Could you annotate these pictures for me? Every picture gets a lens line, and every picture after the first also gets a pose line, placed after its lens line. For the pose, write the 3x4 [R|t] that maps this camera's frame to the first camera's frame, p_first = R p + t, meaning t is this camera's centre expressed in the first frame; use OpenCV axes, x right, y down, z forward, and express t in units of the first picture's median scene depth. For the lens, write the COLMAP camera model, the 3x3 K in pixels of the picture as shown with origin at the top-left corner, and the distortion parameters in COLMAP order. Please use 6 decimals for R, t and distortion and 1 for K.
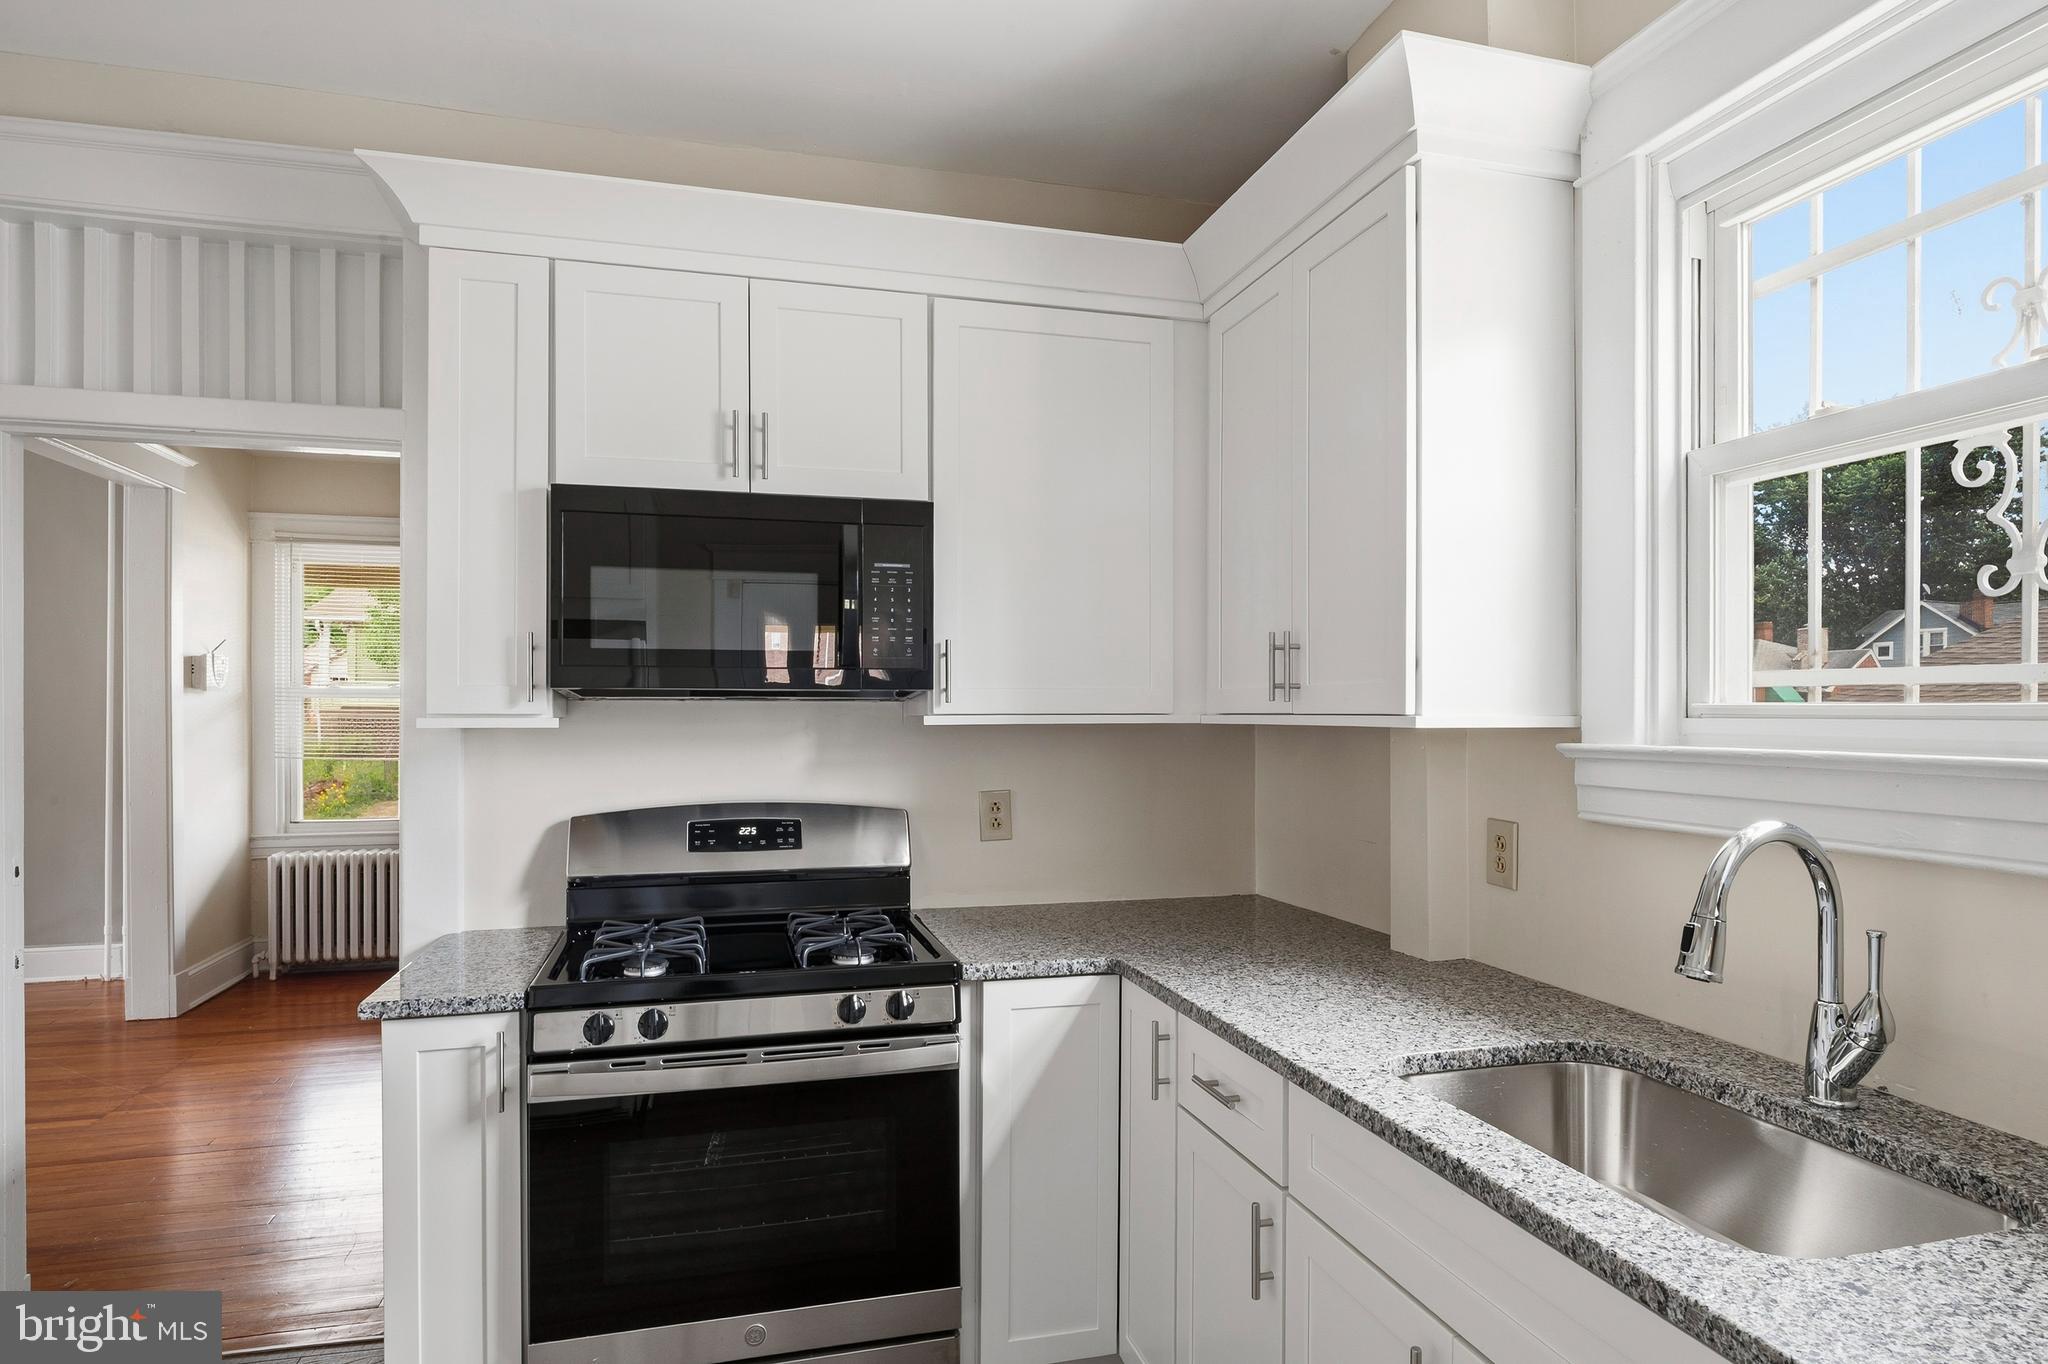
lens RADIAL K [[1164.3, 0, 1022.8], [0, 1164.3, 711.2], [0, 0, 1]] dist [-0.001057, -0.004004]
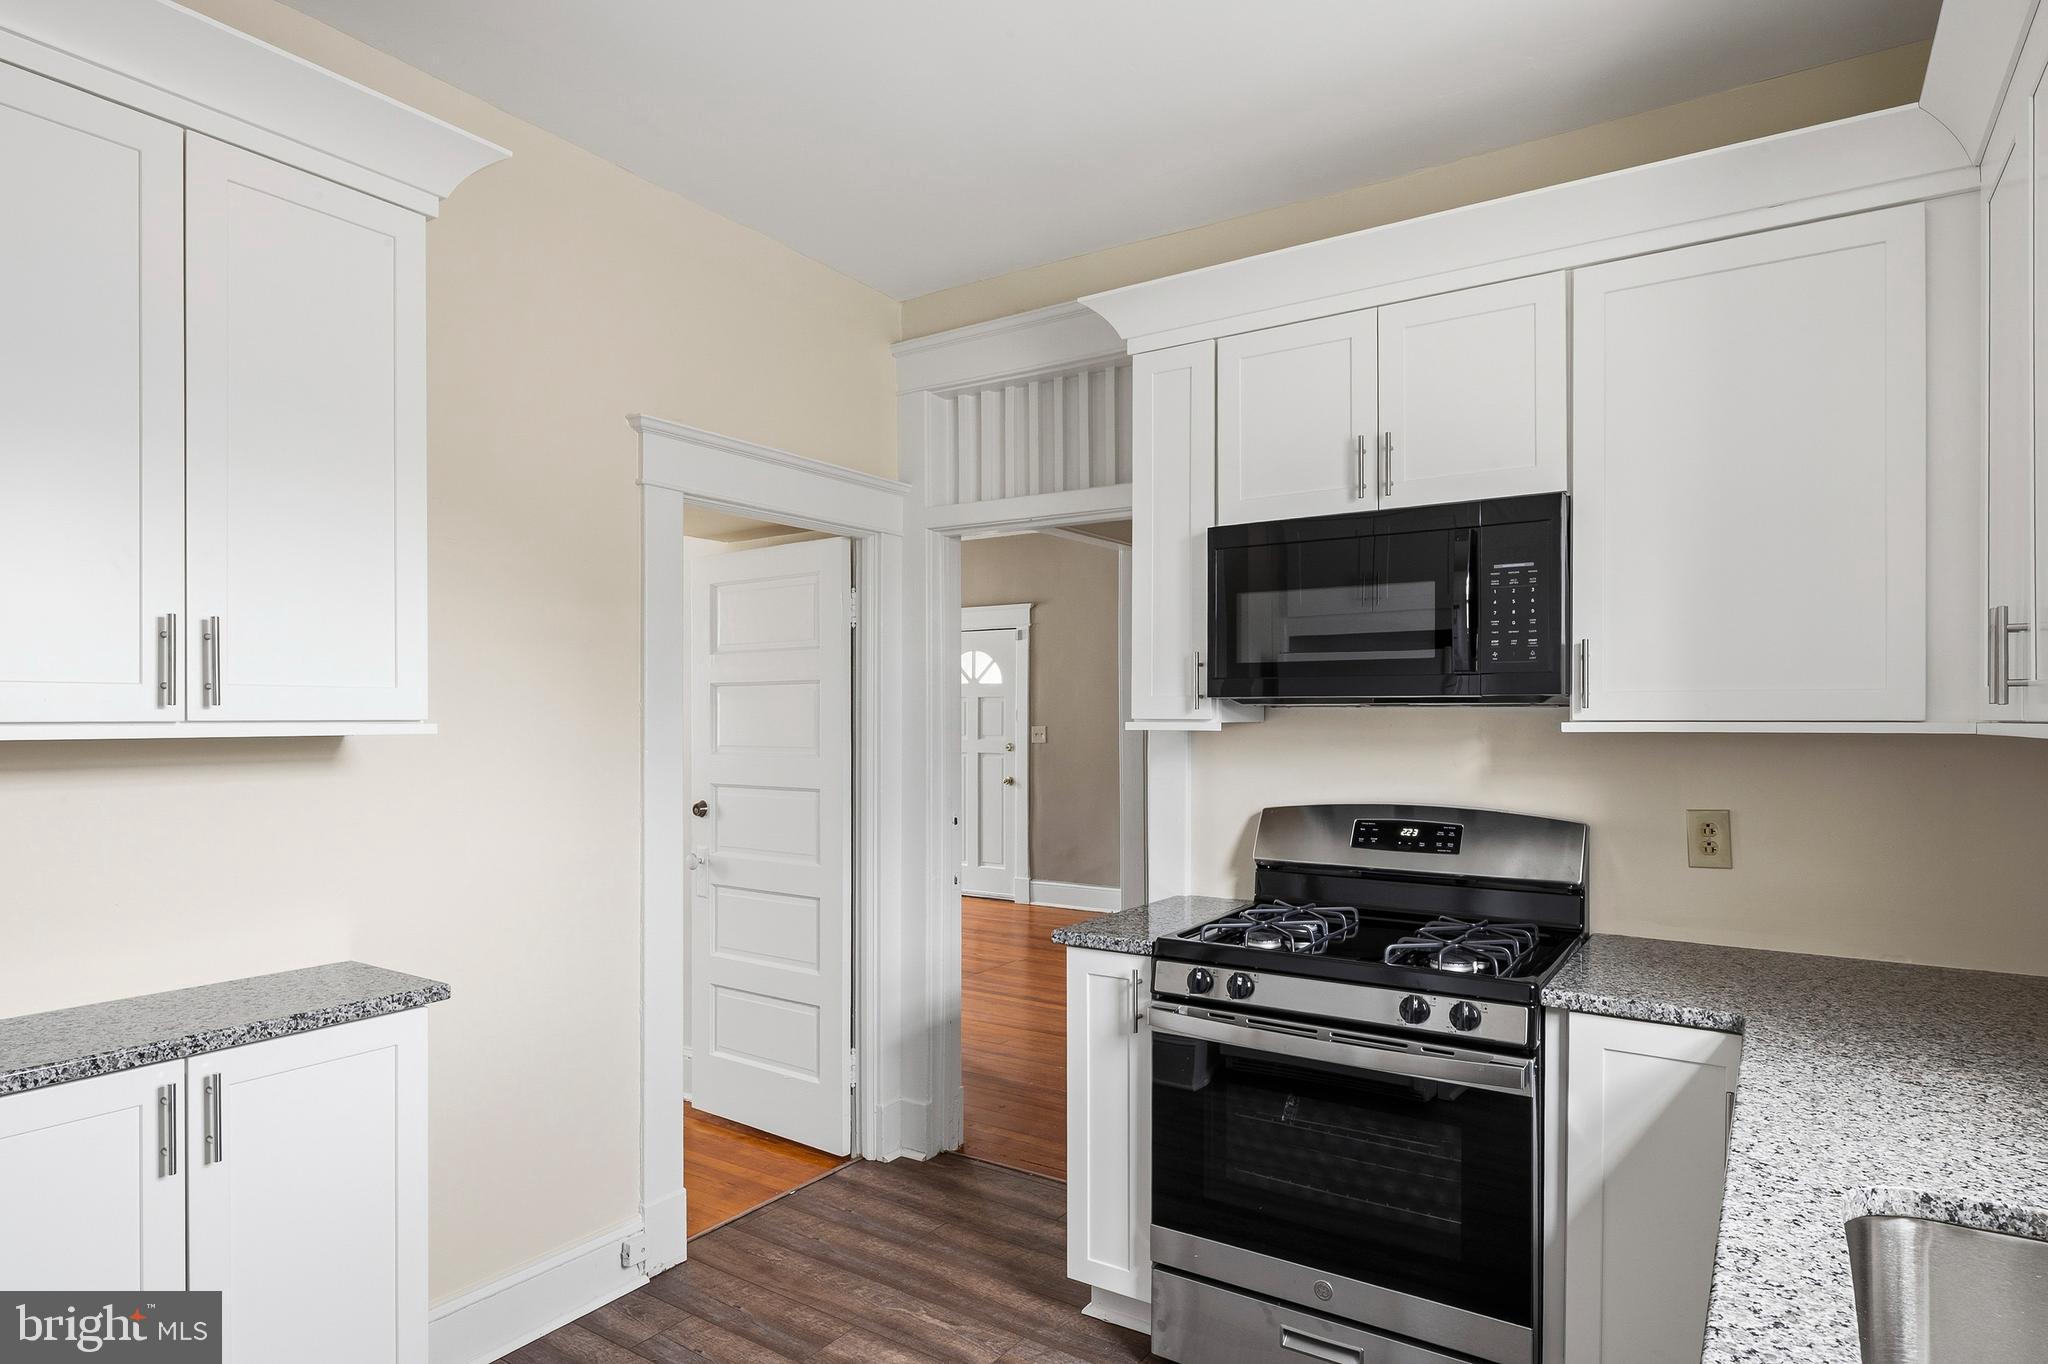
lens RADIAL K [[1161.8, 0, 1024.9], [0, 1161.8, 722.6], [0, 0, 1]] dist [-0.009612, -0.002102]
pose [[0.646401, 0.004844, -0.762983, 0.363011], [-0.001219, 0.999985, 0.005316, -0.000230], [0.762997, -0.002506, 0.646397, 0.075748]]
